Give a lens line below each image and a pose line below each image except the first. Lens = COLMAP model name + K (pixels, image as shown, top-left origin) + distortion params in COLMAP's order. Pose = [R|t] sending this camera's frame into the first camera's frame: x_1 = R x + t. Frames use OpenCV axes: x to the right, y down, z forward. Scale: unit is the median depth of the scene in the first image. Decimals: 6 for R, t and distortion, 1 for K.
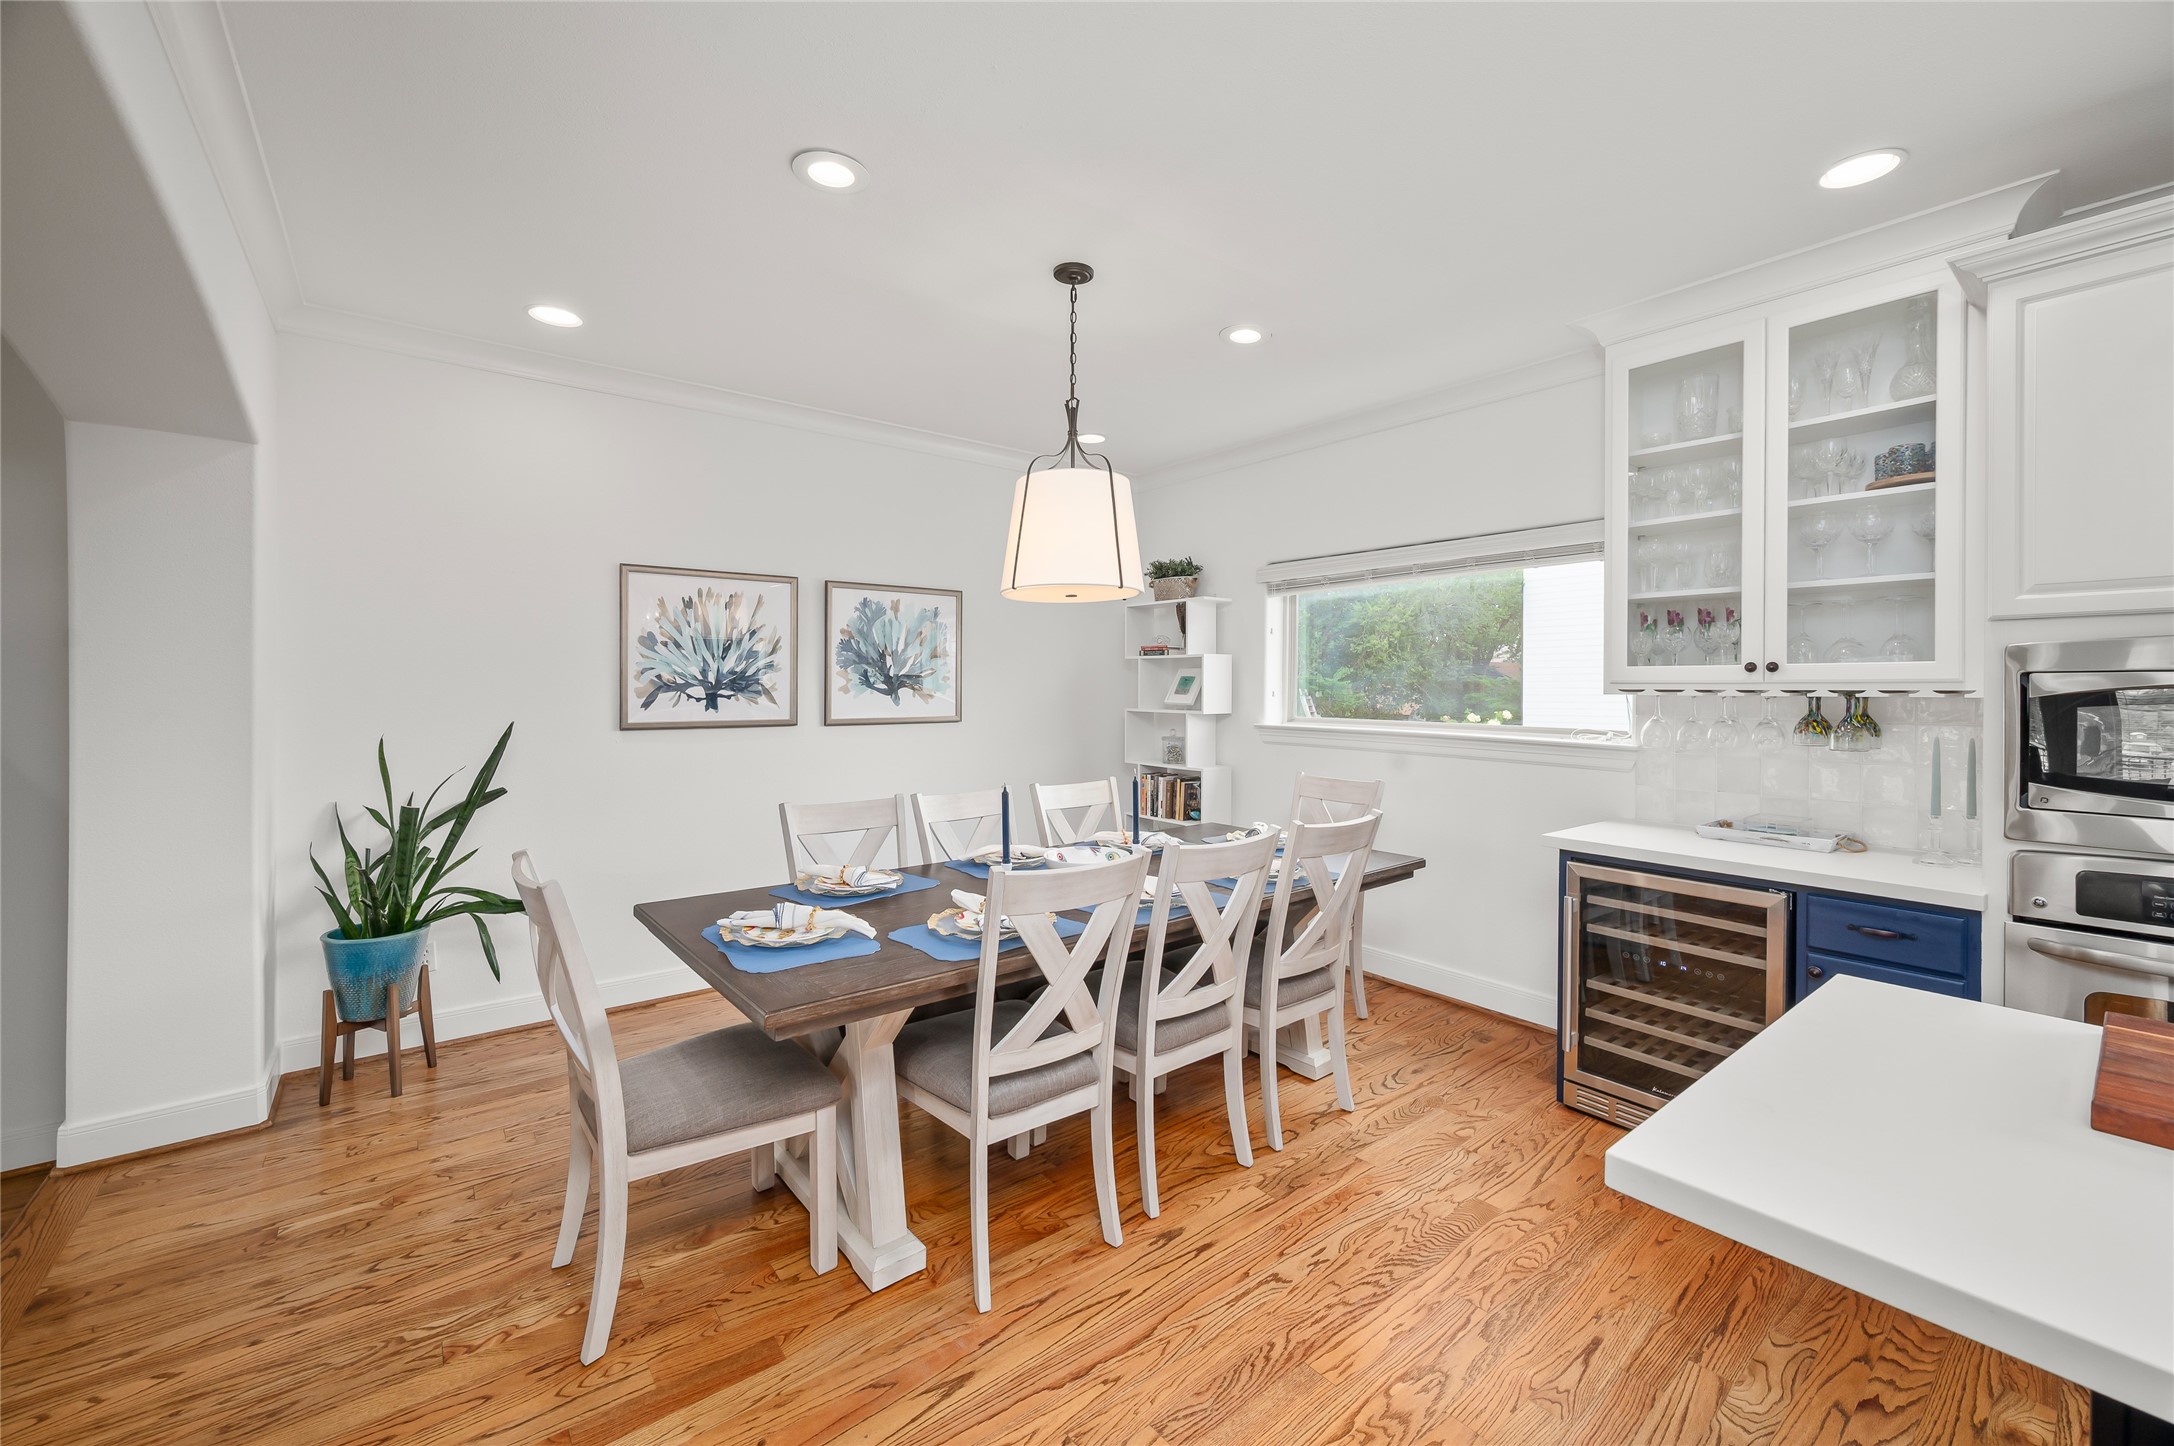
lens RADIAL K [[866.6, 0, 1098.3], [0, 866.6, 696.3], [0, 0, 1]] dist [-0.006975, 0.001589]
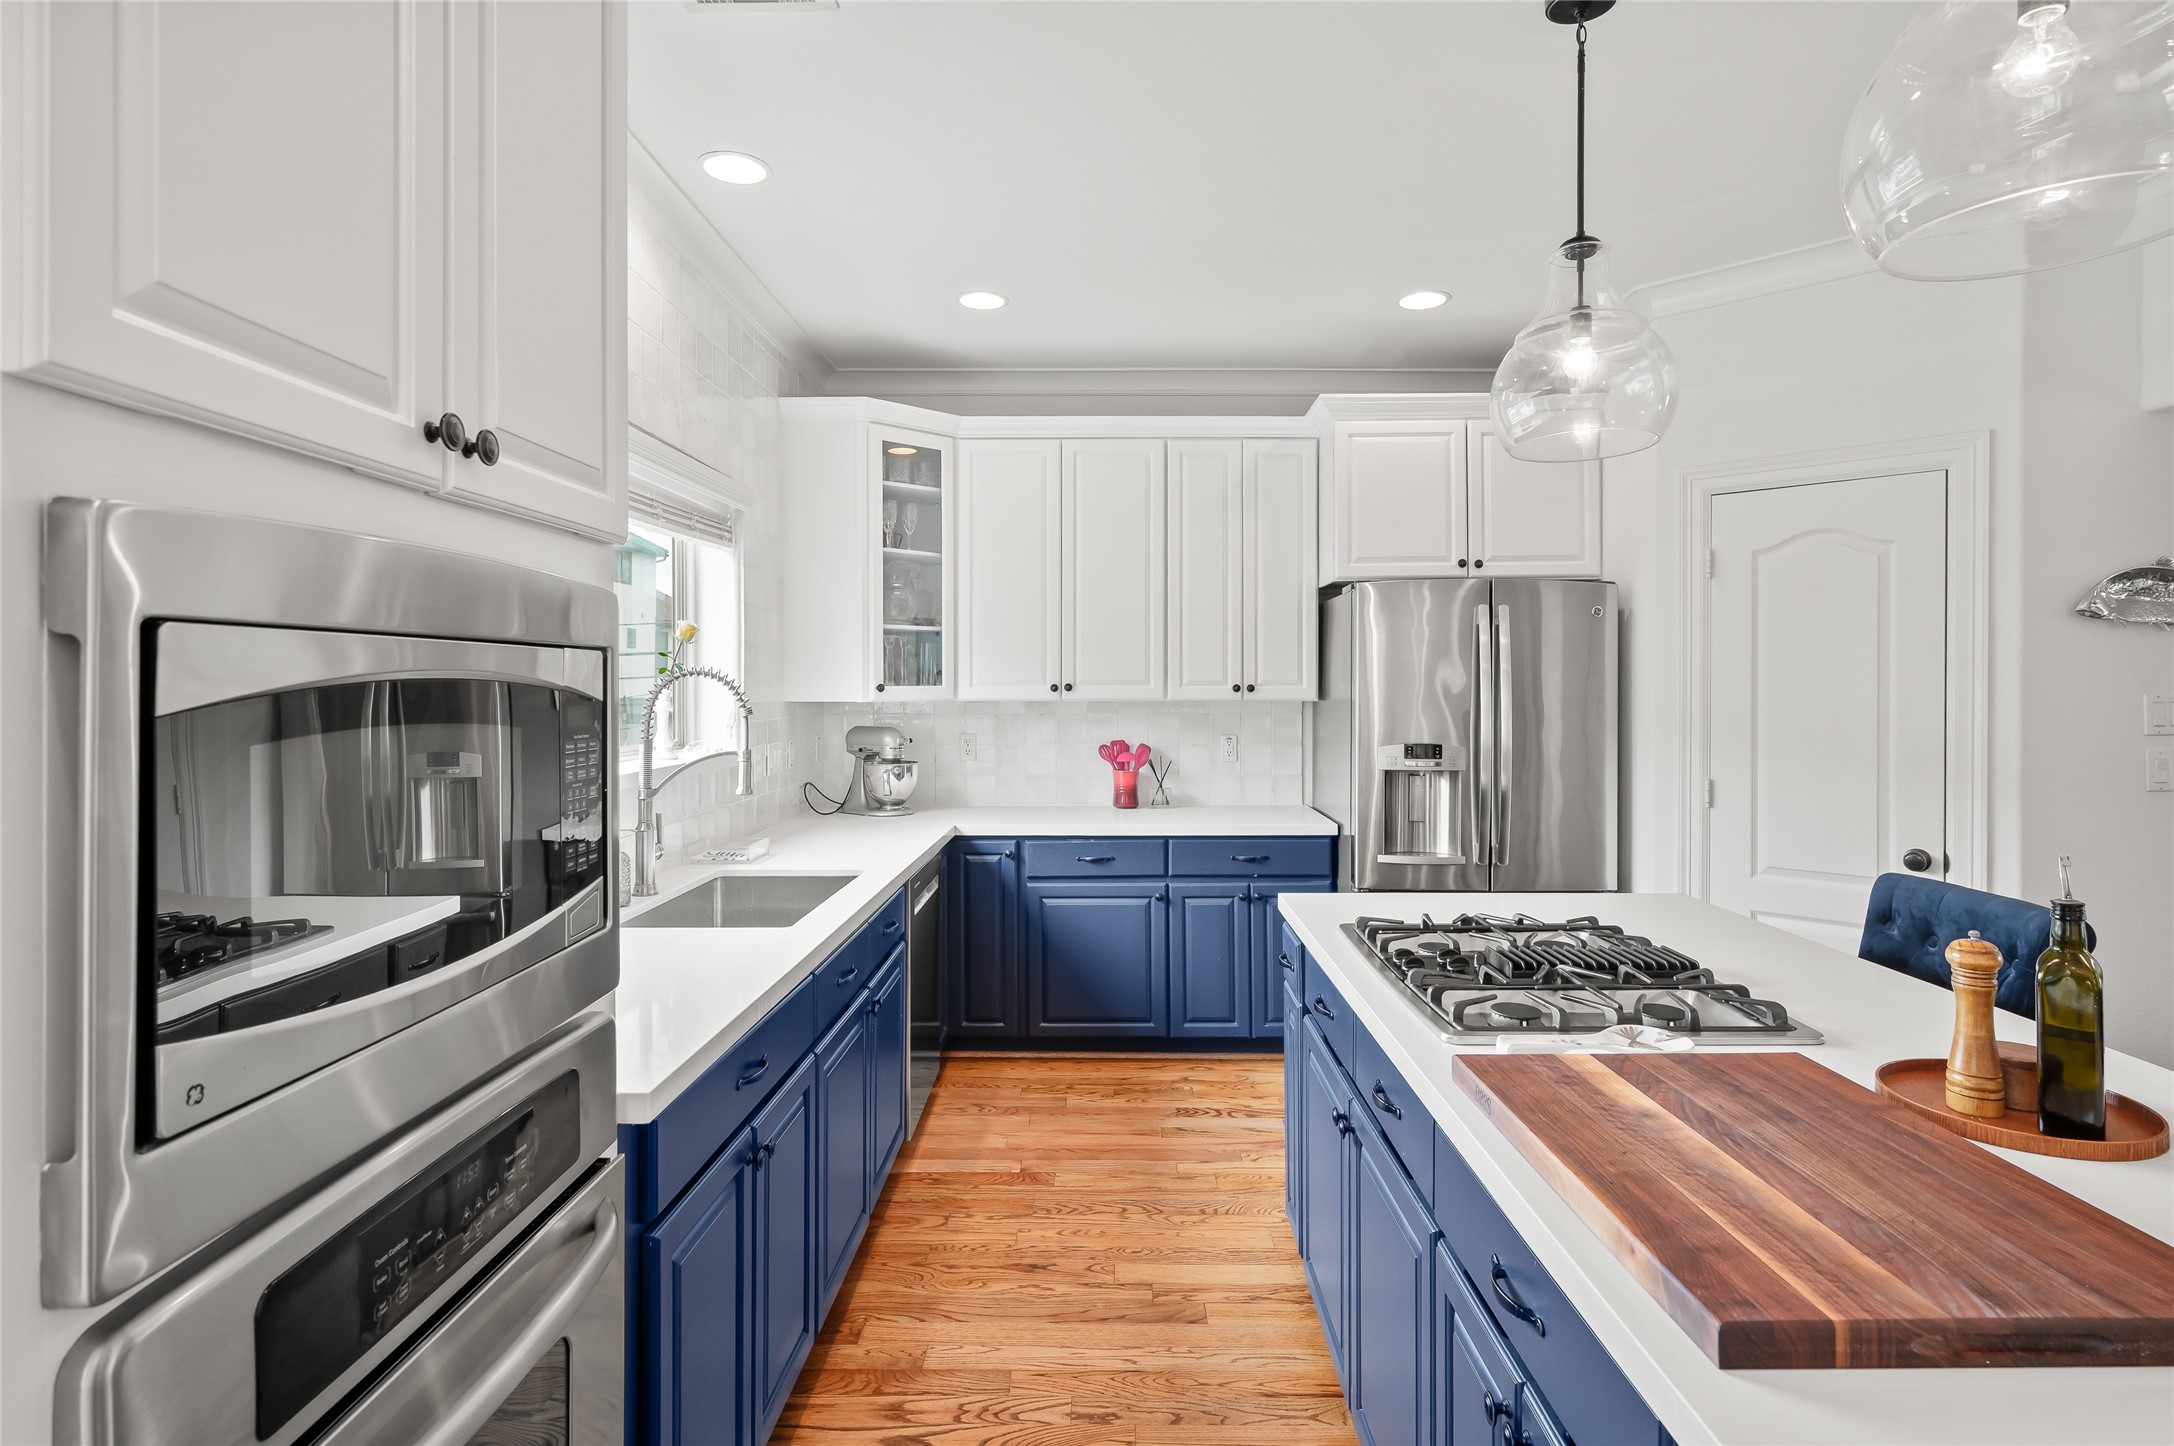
lens RADIAL K [[1091.1, 0, 1091.9], [0, 1091.1, 687.3], [0, 0, 1]] dist [-0.003268, -0.003126]
pose [[-0.774636, -0.004264, 0.632393, 0.458783], [0.001982, 0.999956, 0.009170, -0.007125], [-0.632404, 0.008356, -0.774593, 0.748852]]
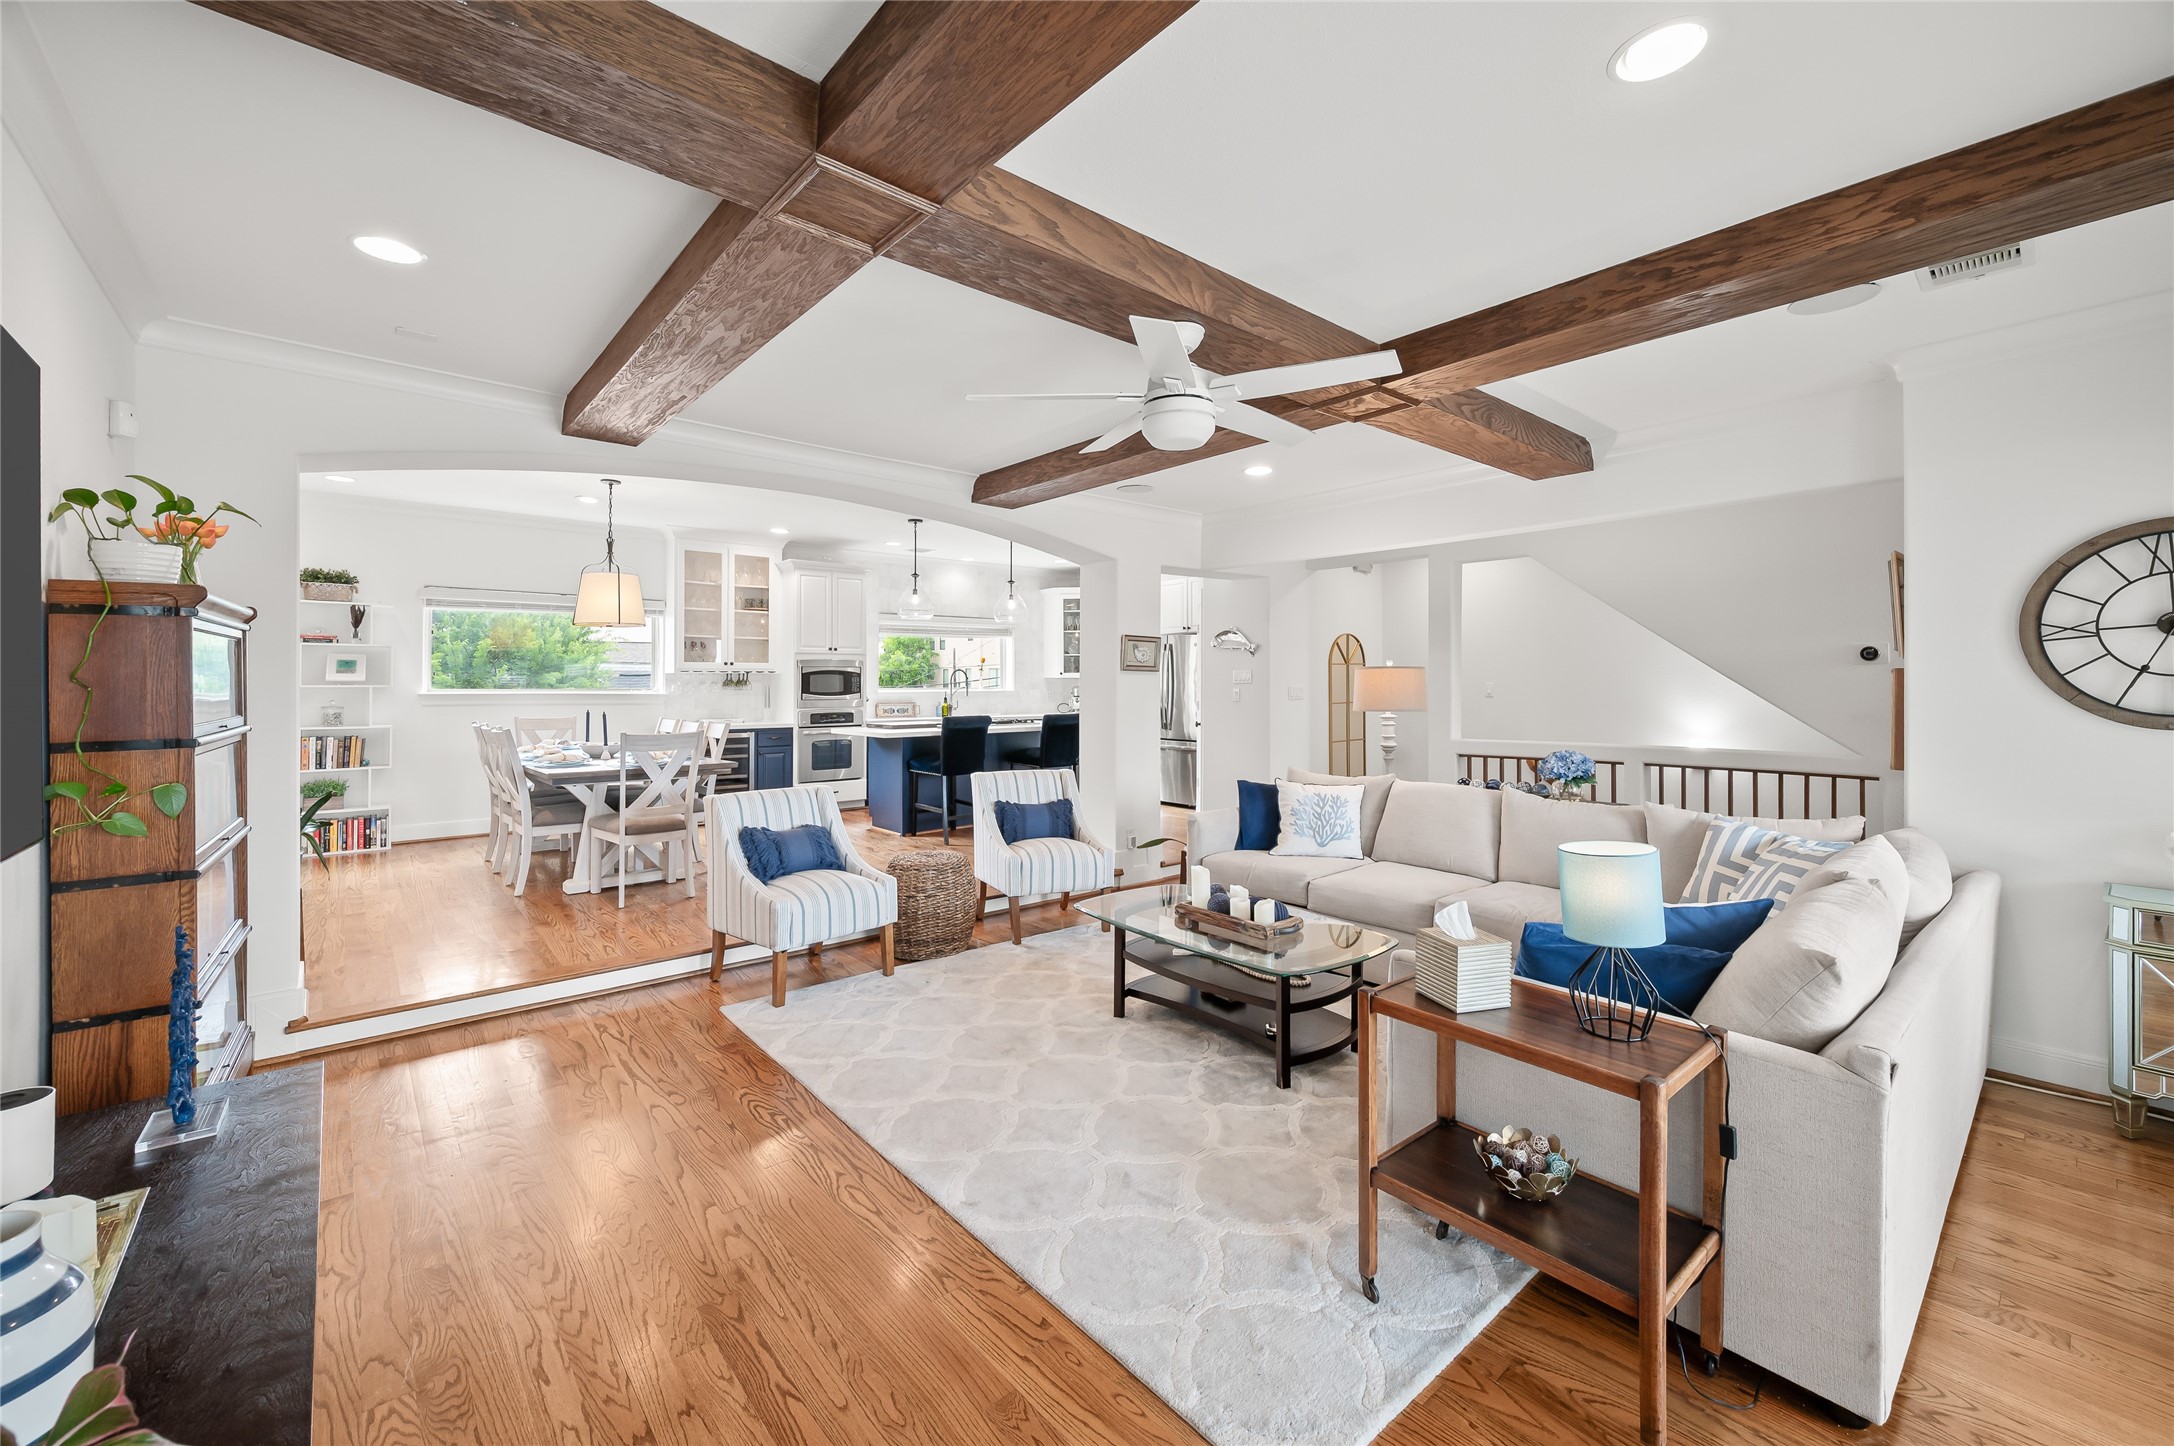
lens RADIAL K [[866.6, 0, 1084.9], [0, 866.6, 675.9], [0, 0, 1]] dist [-0.006975, 0.001589]
pose [[-0.034009, 0.004191, 0.999413, -2.127101], [0.010607, 0.999936, -0.003833, 0.031304], [-0.999365, 0.010471, -0.034051, -0.134181]]
